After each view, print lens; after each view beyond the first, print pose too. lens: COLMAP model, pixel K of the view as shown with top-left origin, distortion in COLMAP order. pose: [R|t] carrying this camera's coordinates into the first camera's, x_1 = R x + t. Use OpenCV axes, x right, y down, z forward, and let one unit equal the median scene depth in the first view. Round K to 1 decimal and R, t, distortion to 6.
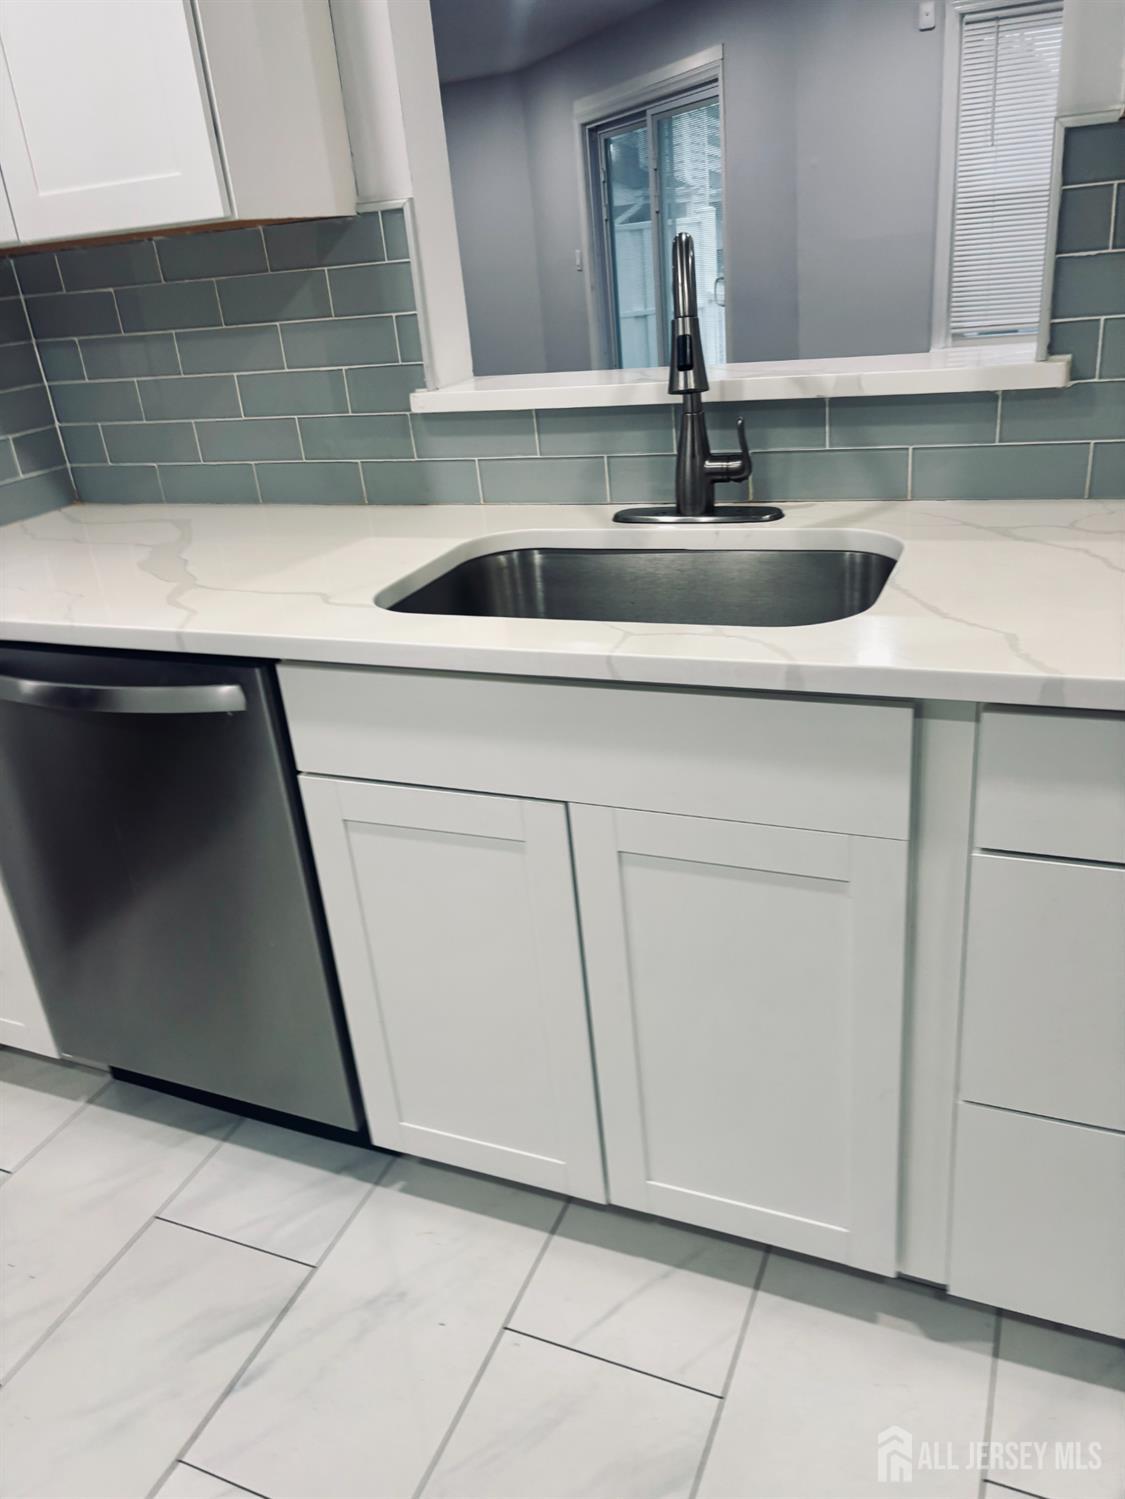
lens RADIAL K [[1137.0, 0, 552.8], [0, 1137.0, 730.1], [0, 0, 1]] dist [0.036704, -0.029293]
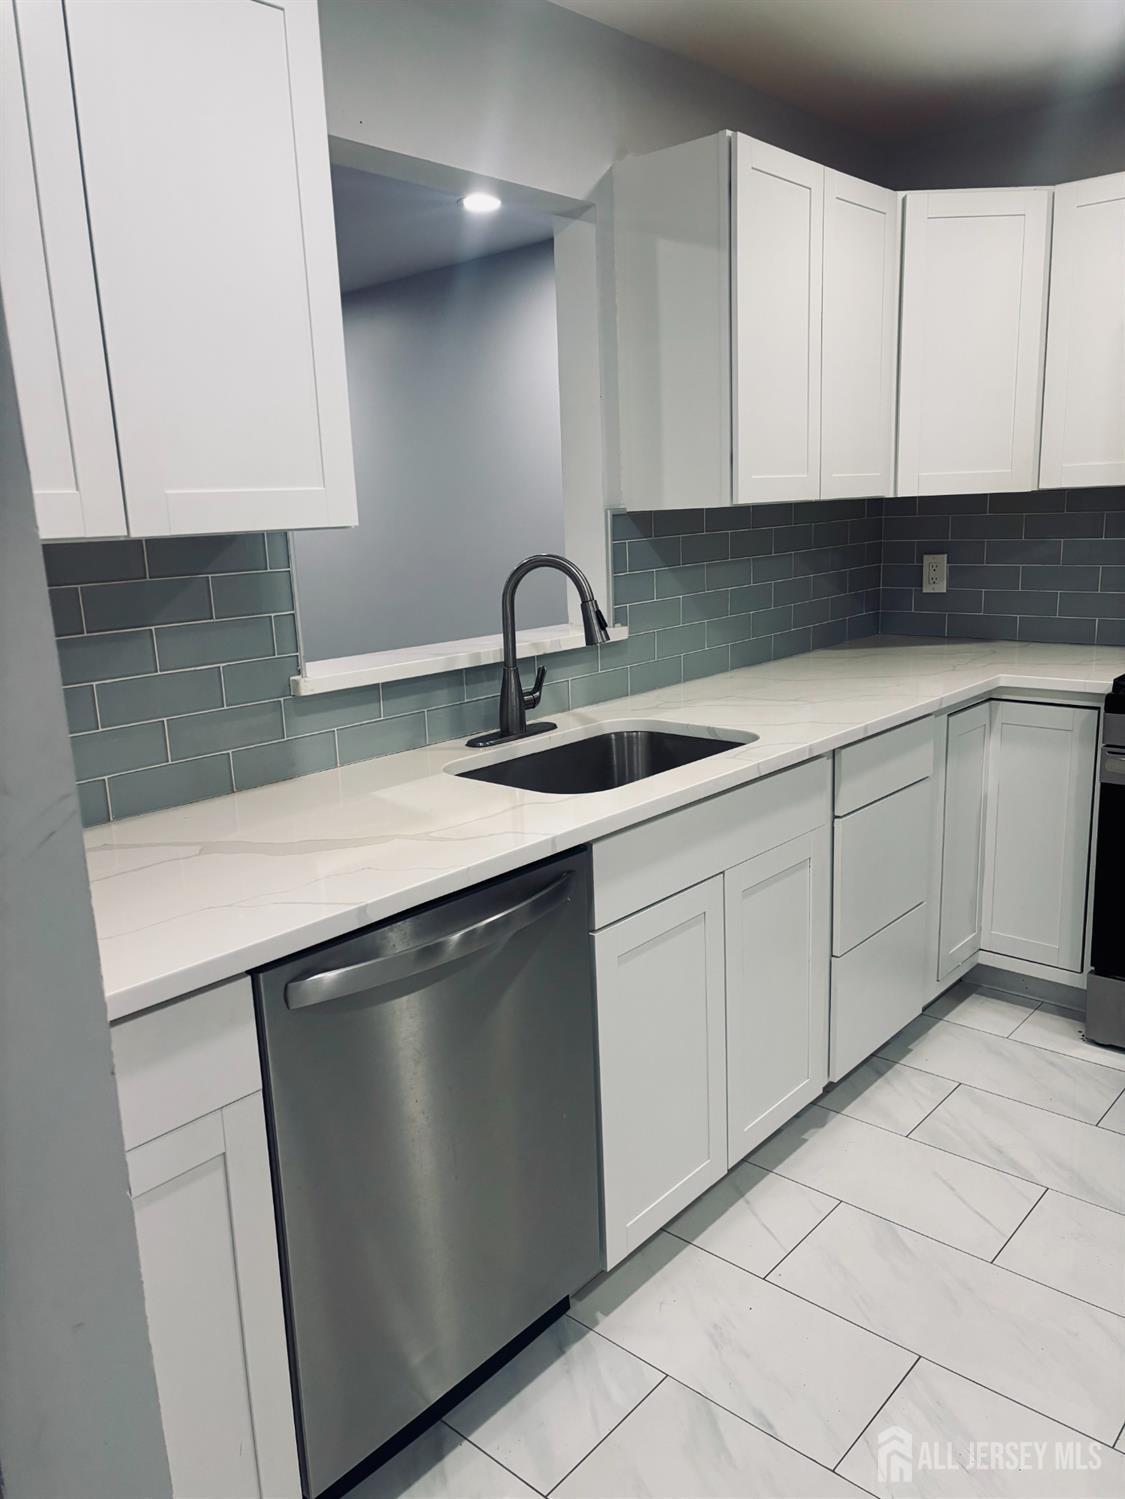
lens RADIAL K [[1137.0, 0, 551.0], [0, 1137.0, 747.8], [0, 0, 1]] dist [0.036704, -0.029293]
pose [[0.309678, -0.112018, 0.944220, -1.273133], [0.387482, 0.921707, -0.017736, -0.133106], [-0.868307, 0.371361, 0.328837, 0.502467]]
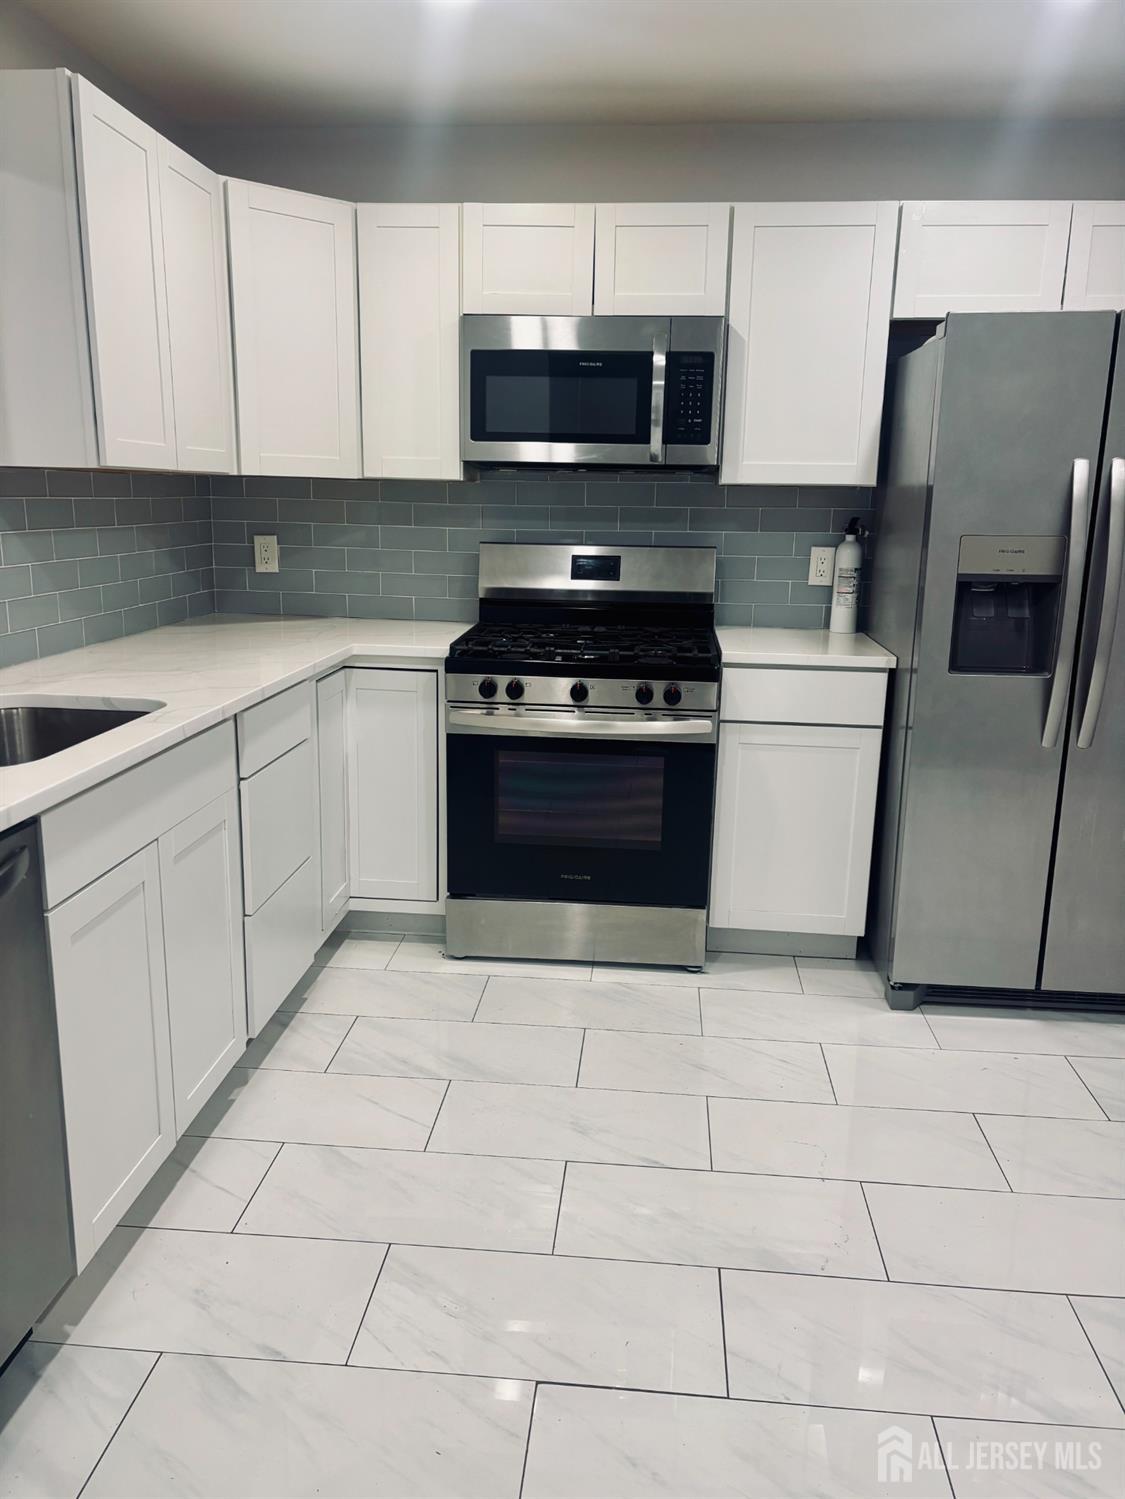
lens RADIAL K [[1137.0, 0, 575.7], [0, 1137.0, 751.8], [0, 0, 1]] dist [0.036704, -0.029293]
pose [[-0.332543, -0.115540, 0.935984, -1.338755], [0.387710, 0.887971, 0.247361, -0.170109], [-0.859707, 0.445149, -0.250493, 0.687680]]
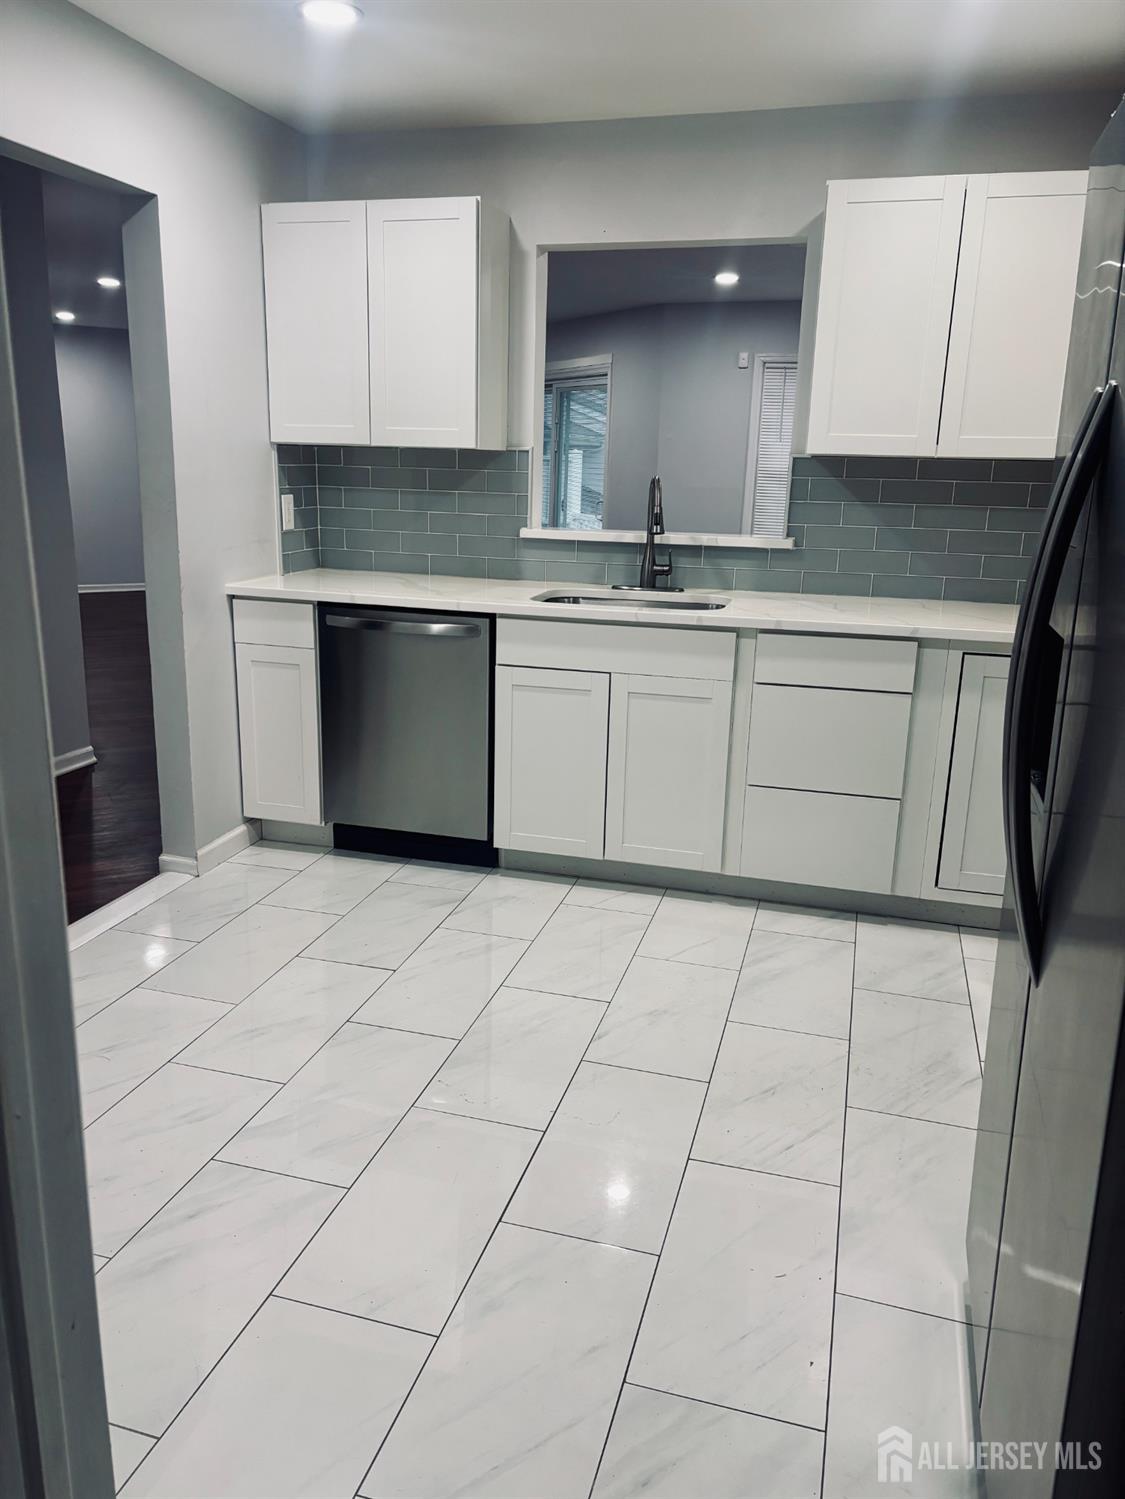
lens RADIAL K [[1137.0, 0, 550.3], [0, 1137.0, 760.6], [0, 0, 1]] dist [0.036704, -0.029293]
pose [[0.984175, 0.080134, 0.158043, -0.435221], [-0.055615, 0.986523, -0.153878, 0.560520], [-0.168244, 0.142653, 0.975369, -1.273353]]
